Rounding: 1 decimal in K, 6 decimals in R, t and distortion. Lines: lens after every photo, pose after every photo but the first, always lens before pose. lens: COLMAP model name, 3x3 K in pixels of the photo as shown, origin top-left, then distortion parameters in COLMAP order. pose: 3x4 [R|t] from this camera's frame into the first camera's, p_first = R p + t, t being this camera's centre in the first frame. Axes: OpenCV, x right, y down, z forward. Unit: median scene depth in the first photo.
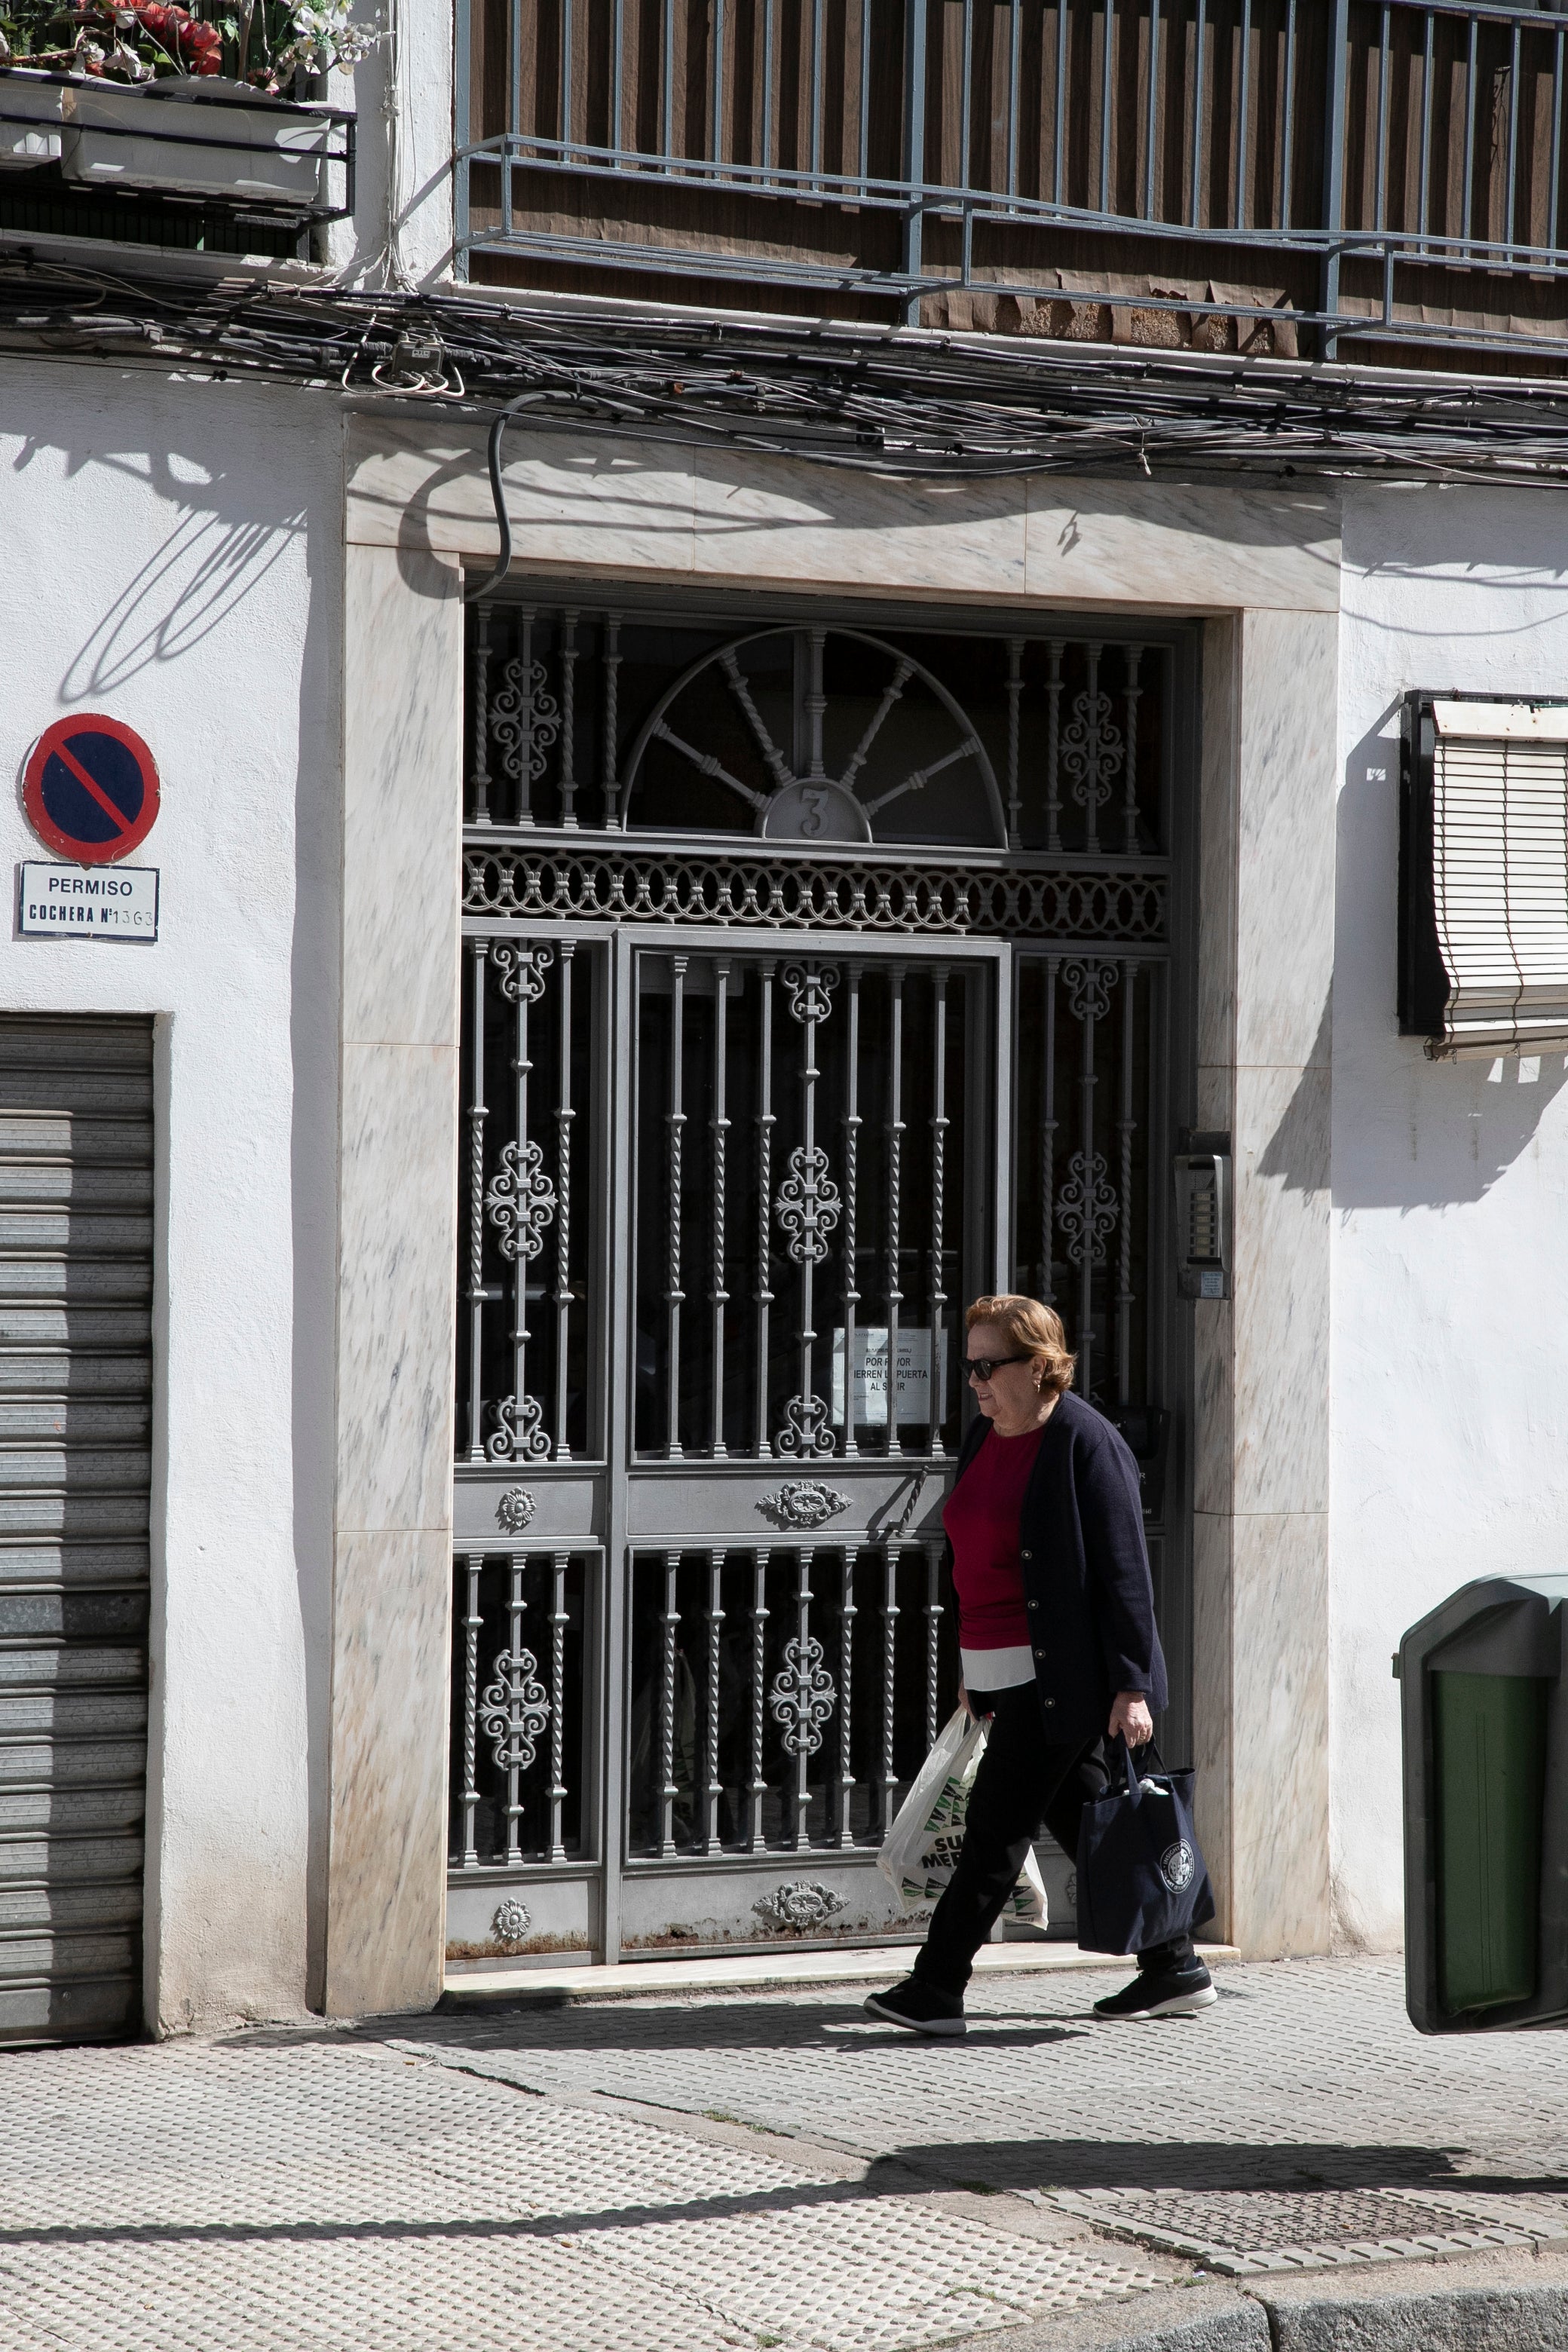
lens RADIAL K [[5894.5, 0, 774.5], [0, 5894.5, 1183.8], [0, 0, 1]] dist [0.512265, -0.081816]
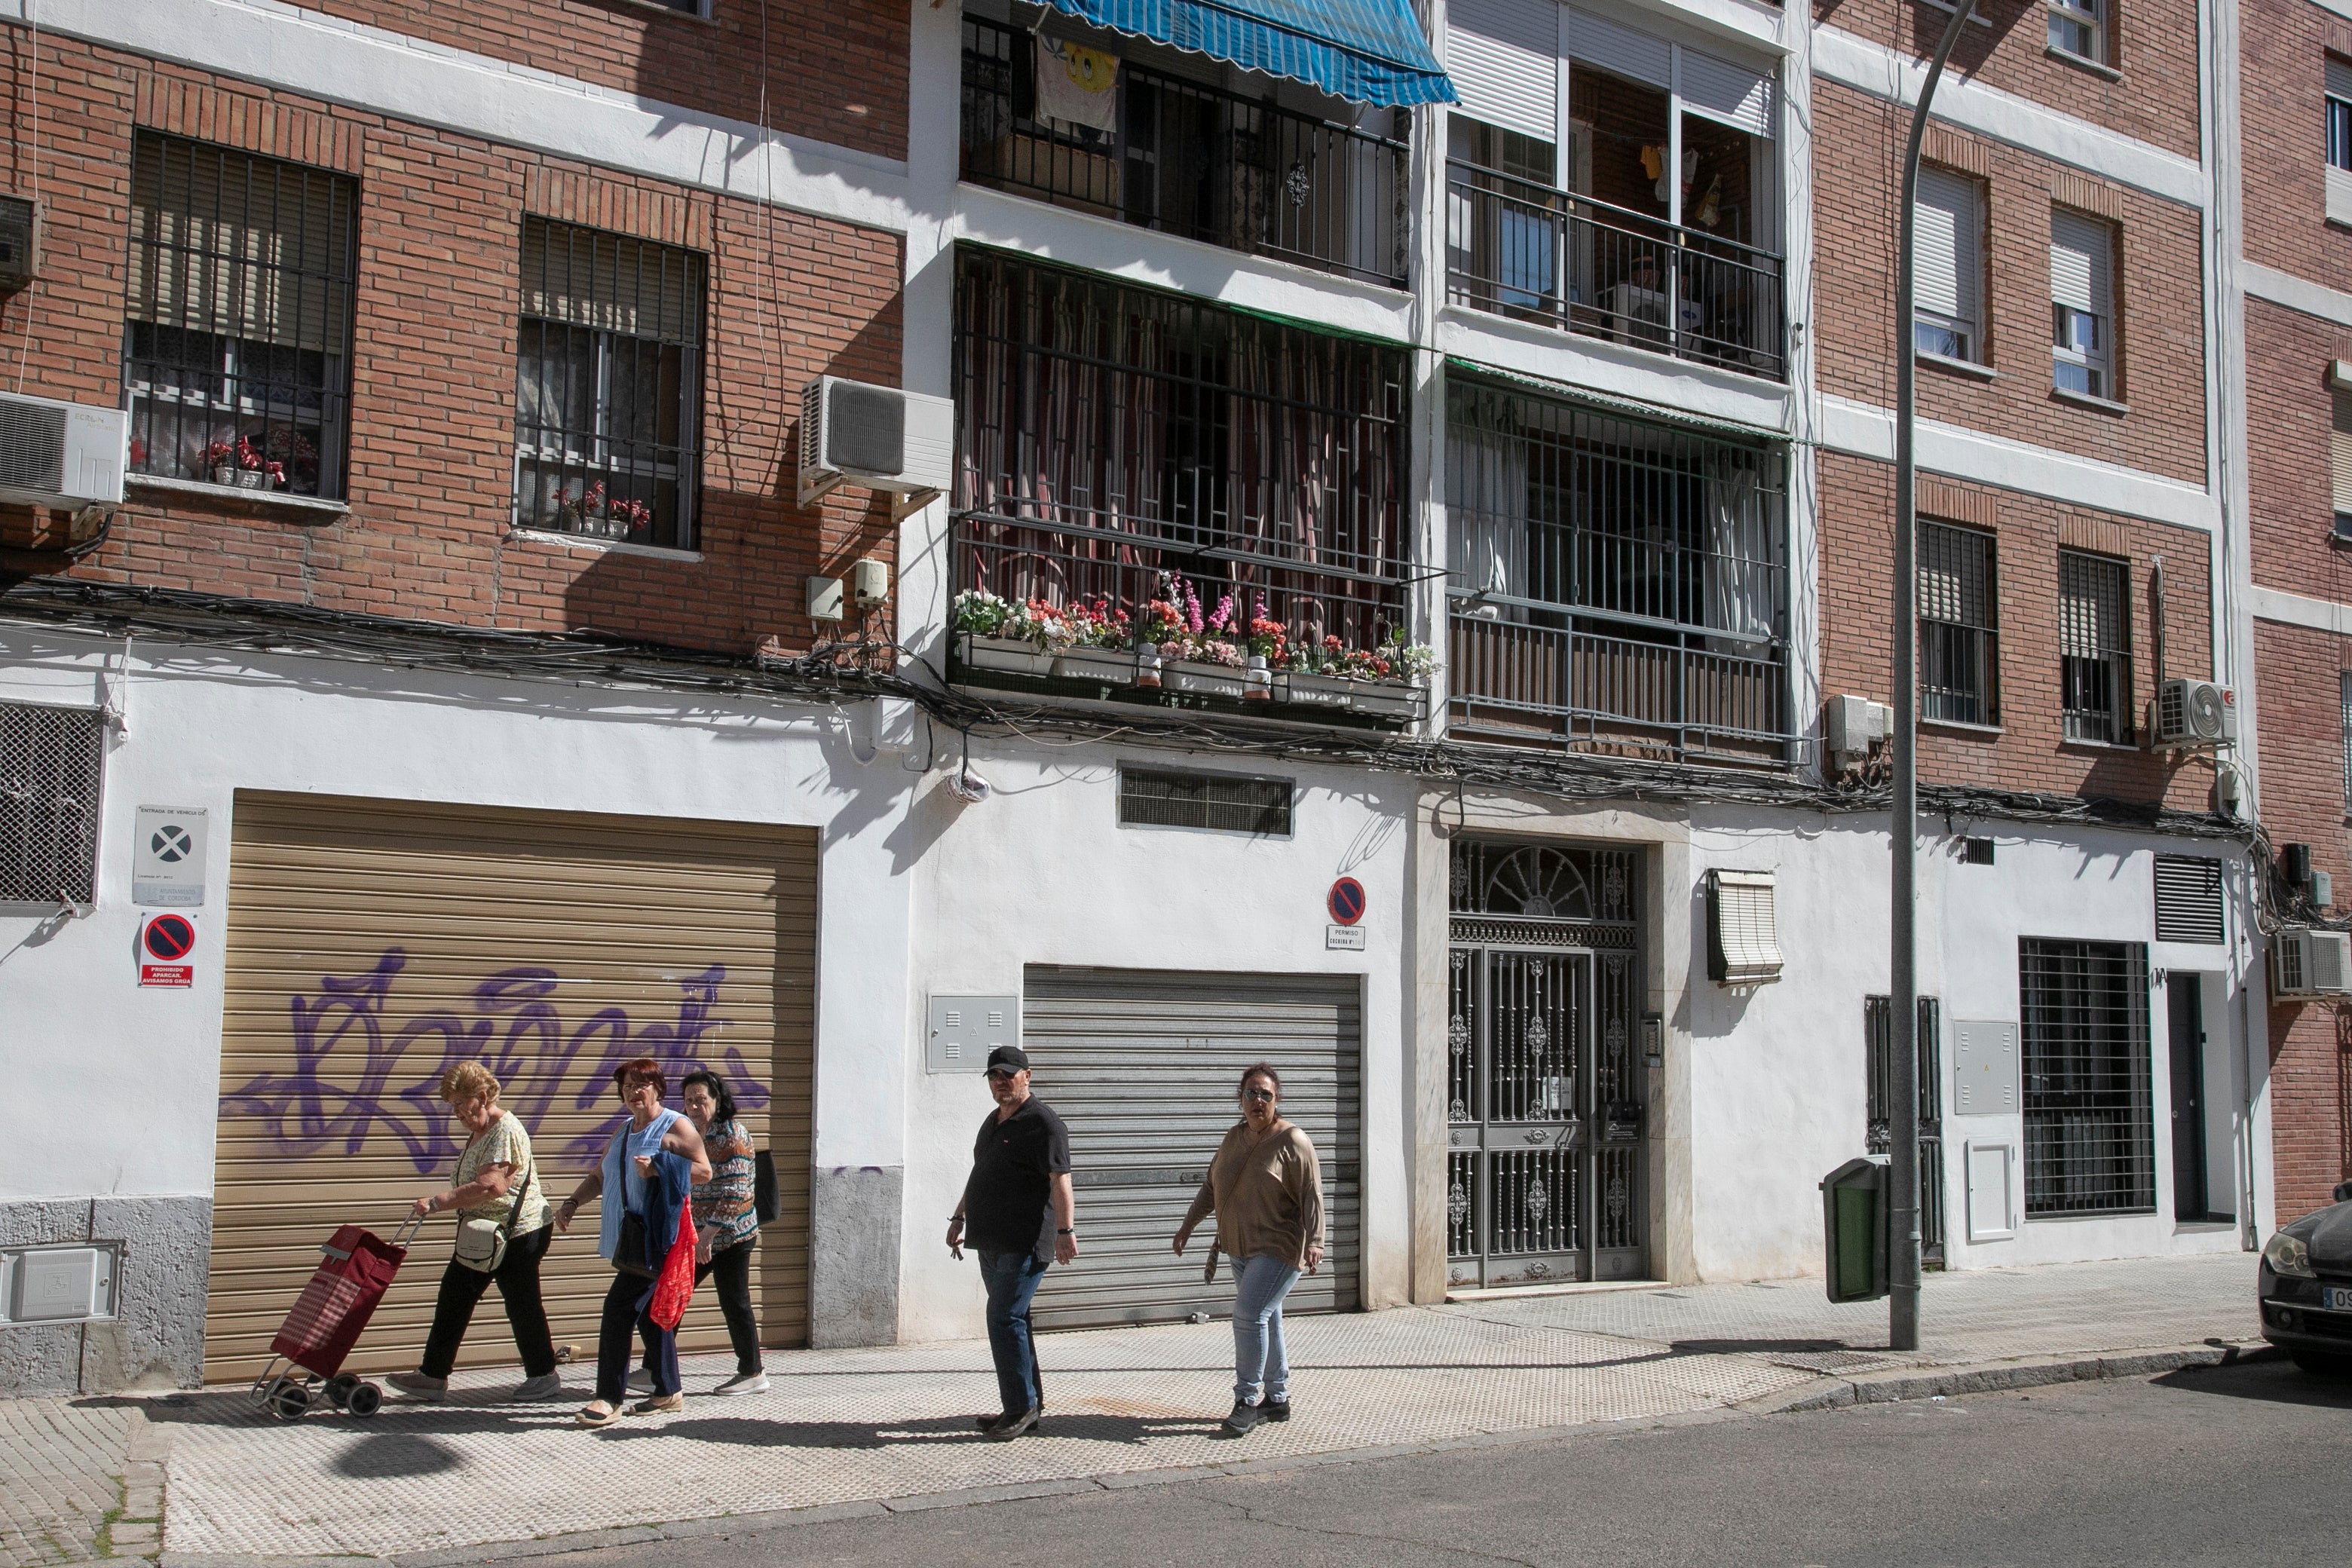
lens RADIAL K [[2294.0, 0, 1176.0], [0, 2294.0, 784.0], [0, 0, 1]] dist [-0.012064, 0.093497]
pose [[0.996522, 0.011664, 0.082504, -0.281230], [-0.003306, 0.994909, -0.100722, -0.006127], [-0.083259, 0.100099, 0.991488, -0.167478]]
